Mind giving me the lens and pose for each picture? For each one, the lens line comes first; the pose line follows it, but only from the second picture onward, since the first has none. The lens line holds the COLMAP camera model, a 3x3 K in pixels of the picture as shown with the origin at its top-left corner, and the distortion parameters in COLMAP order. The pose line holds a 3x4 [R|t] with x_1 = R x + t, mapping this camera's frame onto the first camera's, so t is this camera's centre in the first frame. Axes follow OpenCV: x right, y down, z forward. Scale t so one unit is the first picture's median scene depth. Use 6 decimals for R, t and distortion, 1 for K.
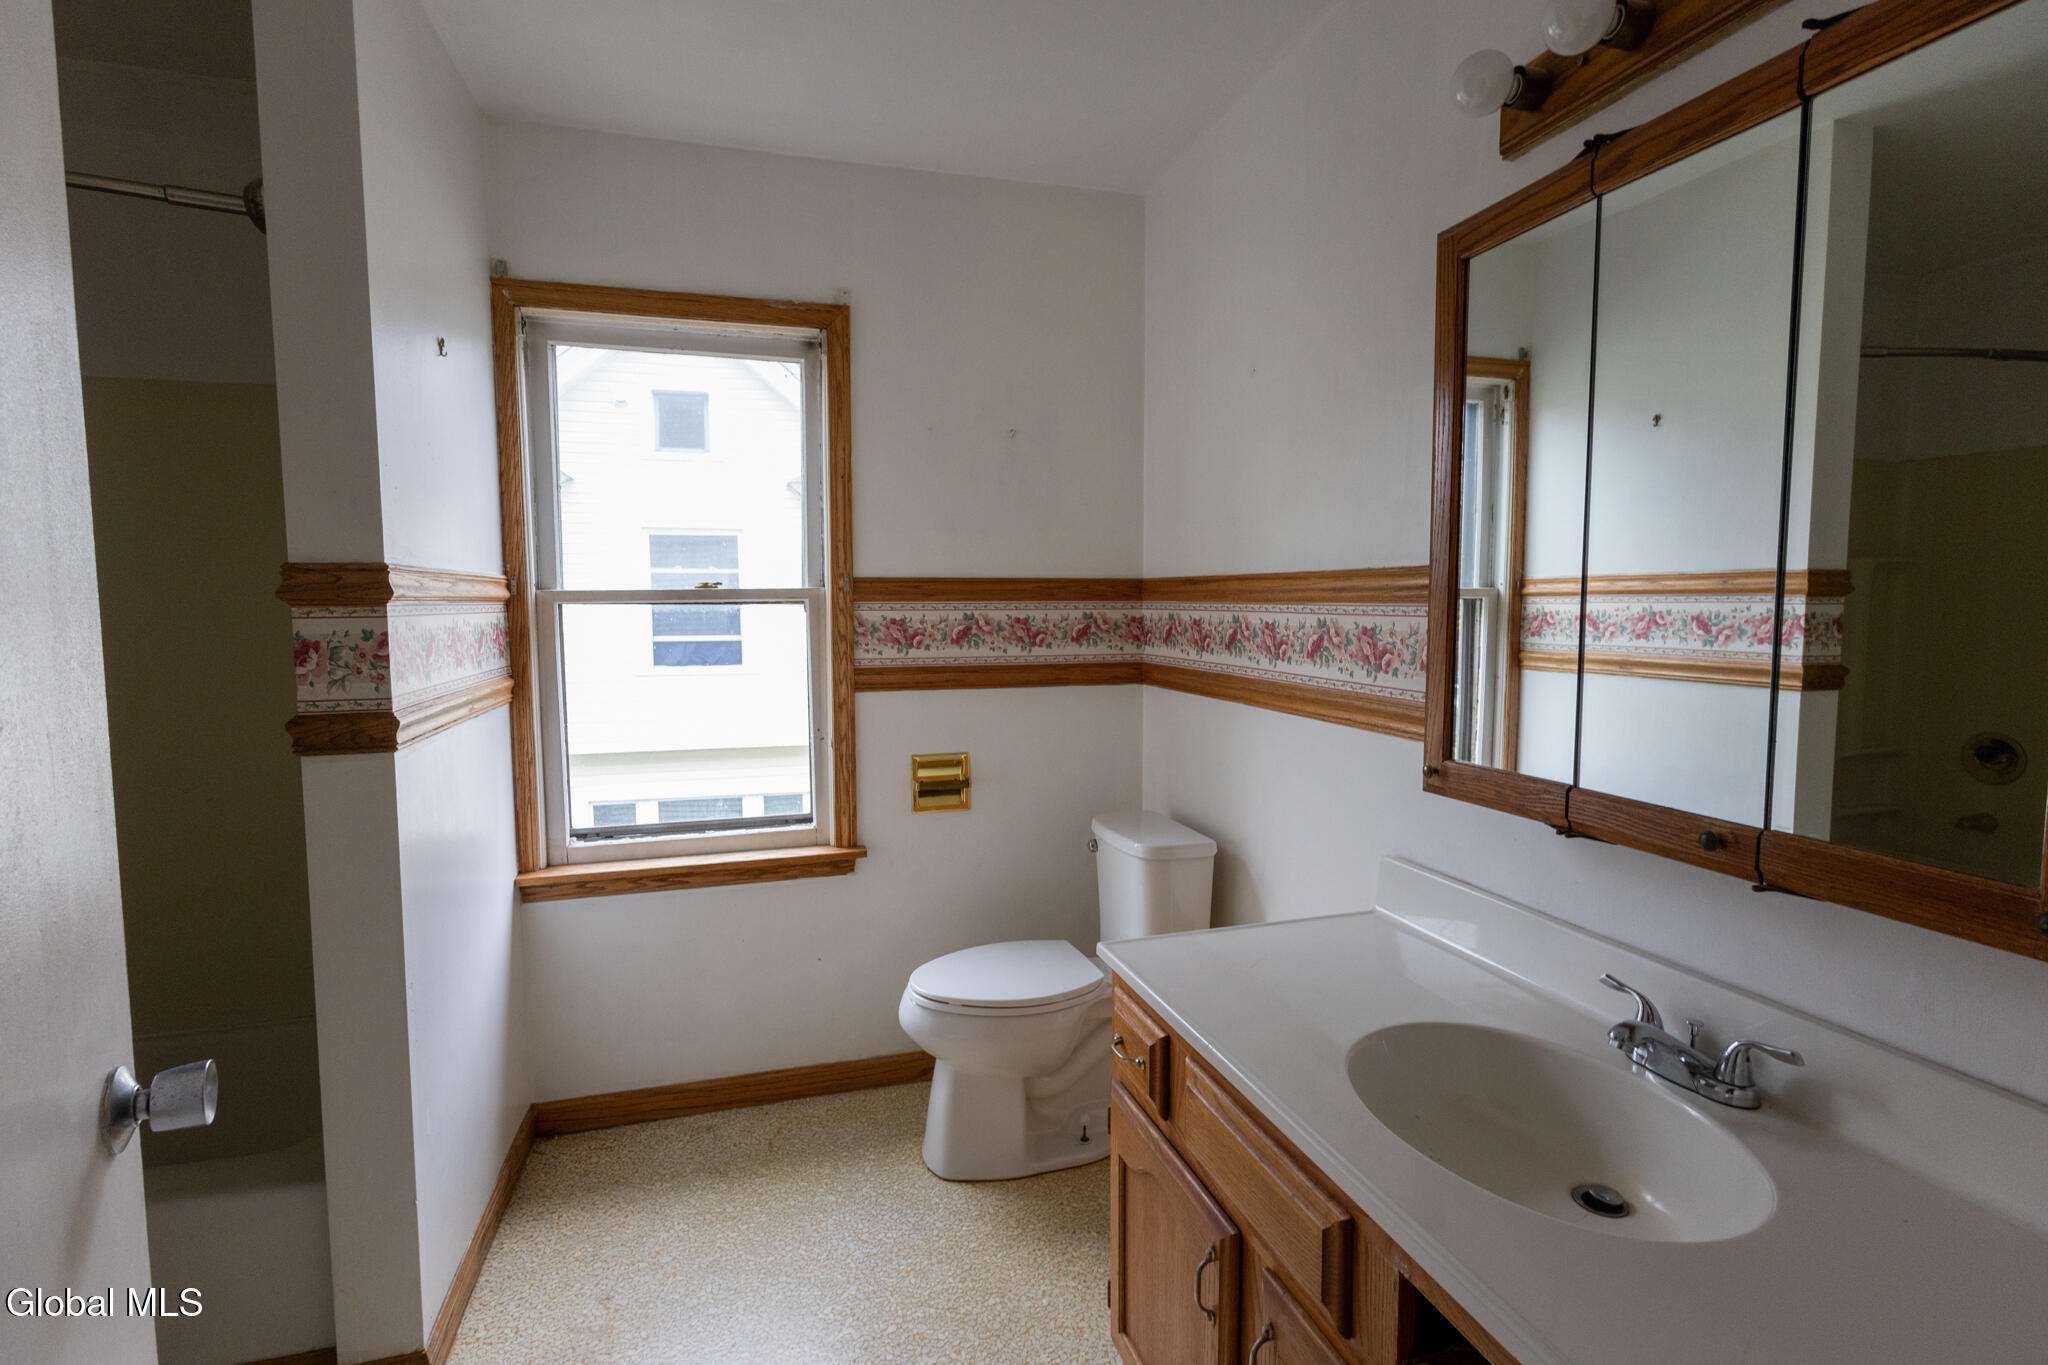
lens RADIAL K [[951.6, 0, 1019.4], [0, 951.6, 678.3], [0, 0, 1]] dist [-0.002139, 0.000790]
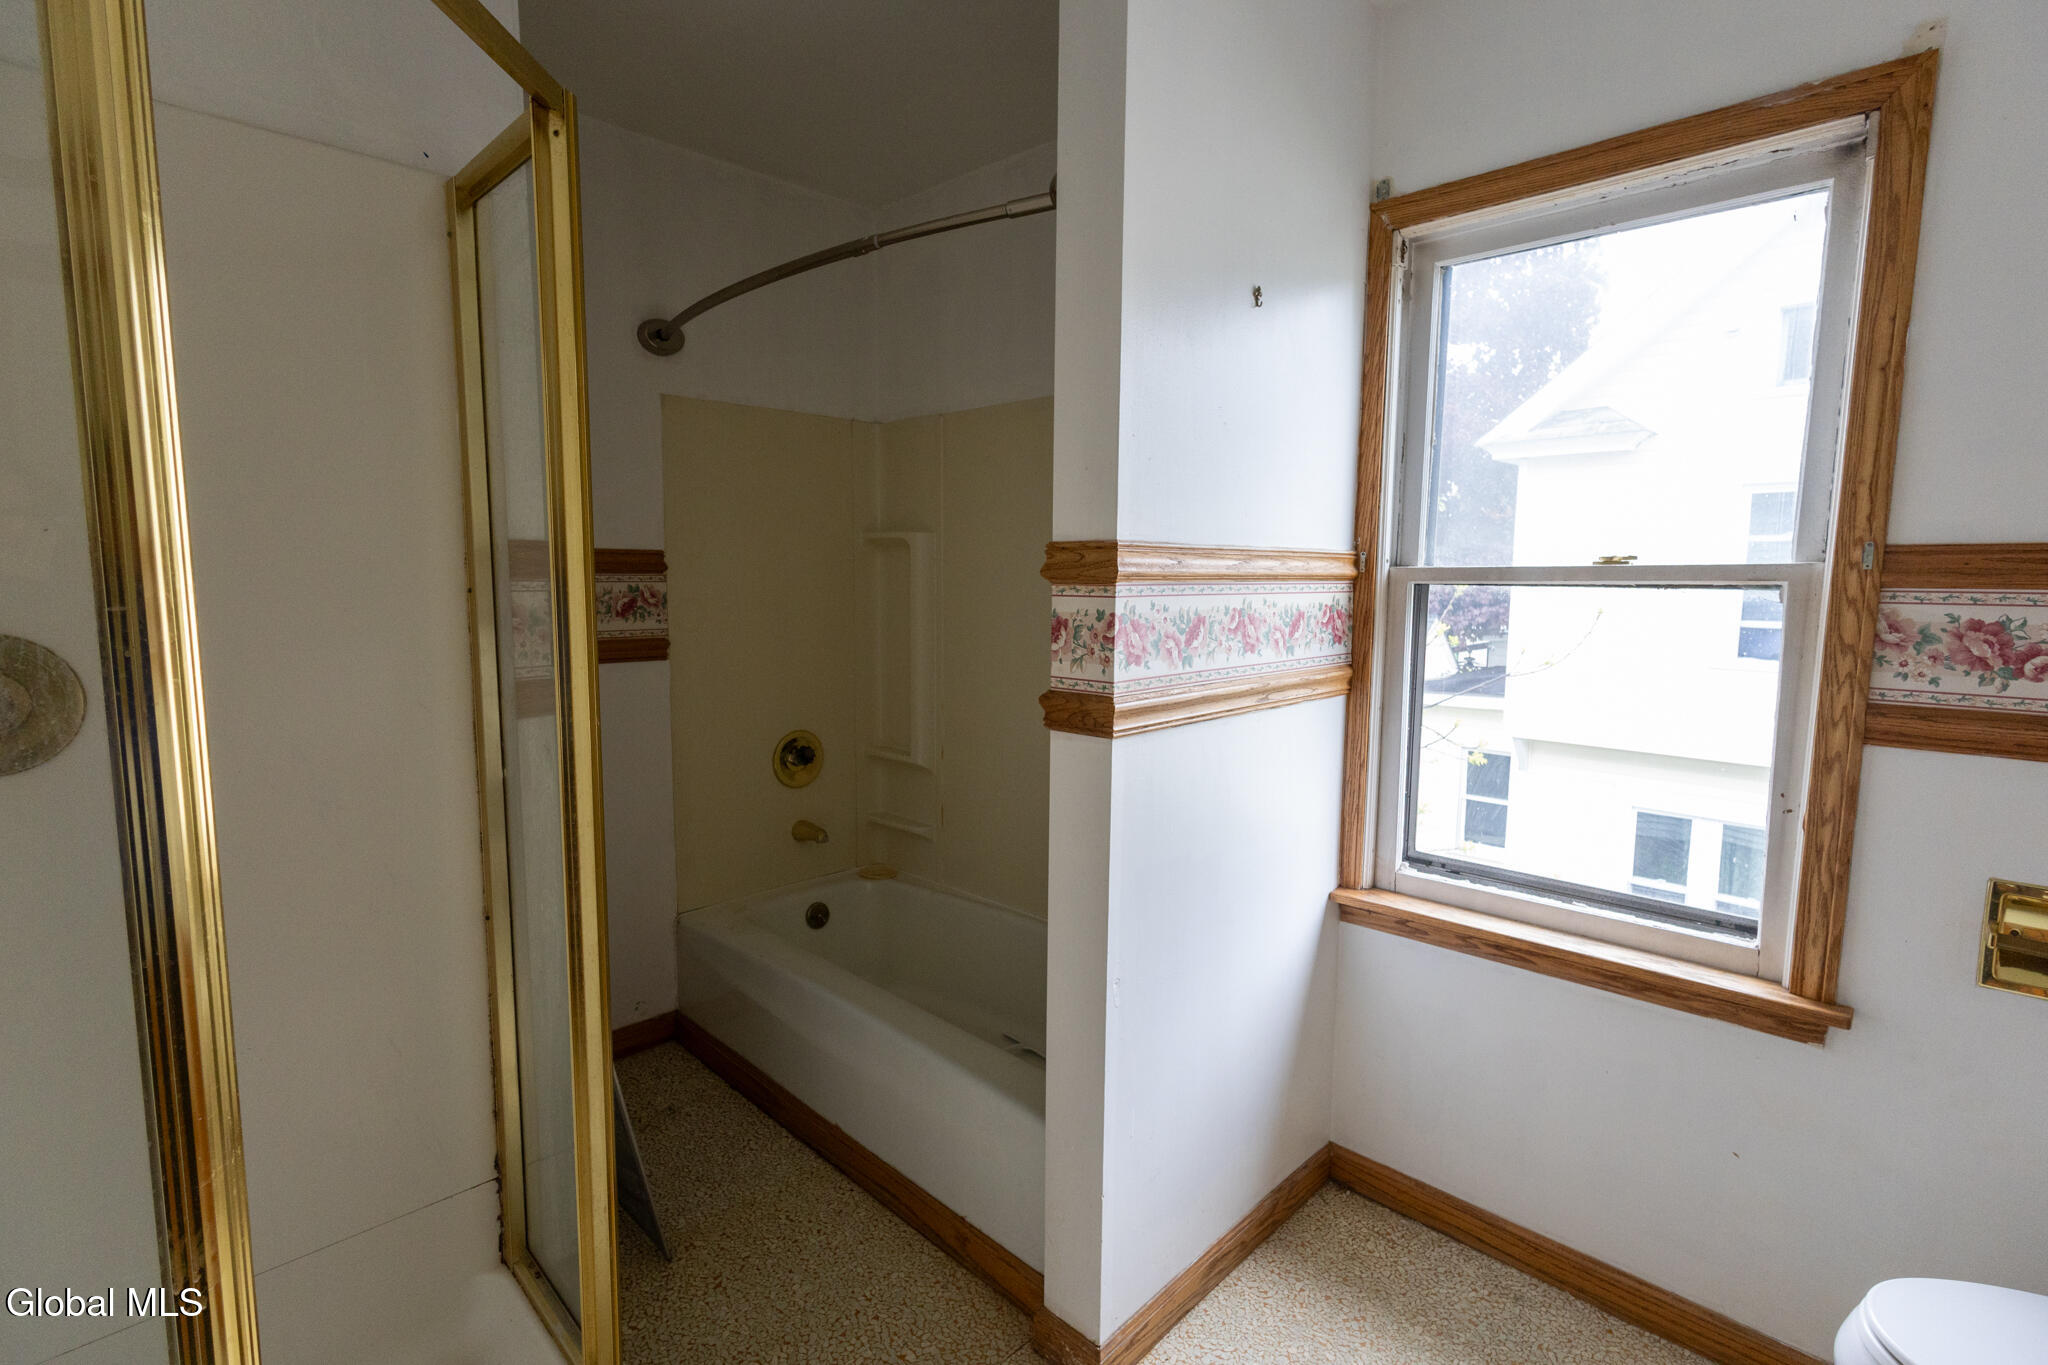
lens RADIAL K [[951.6, 0, 1027.0], [0, 951.6, 676.1], [0, 0, 1]] dist [-0.002139, 0.000790]
pose [[0.488470, 0.101271, -0.866684, 0.079938], [-0.077890, 0.994338, 0.072288, -0.031063], [0.869098, 0.032196, 0.493592, 0.295980]]
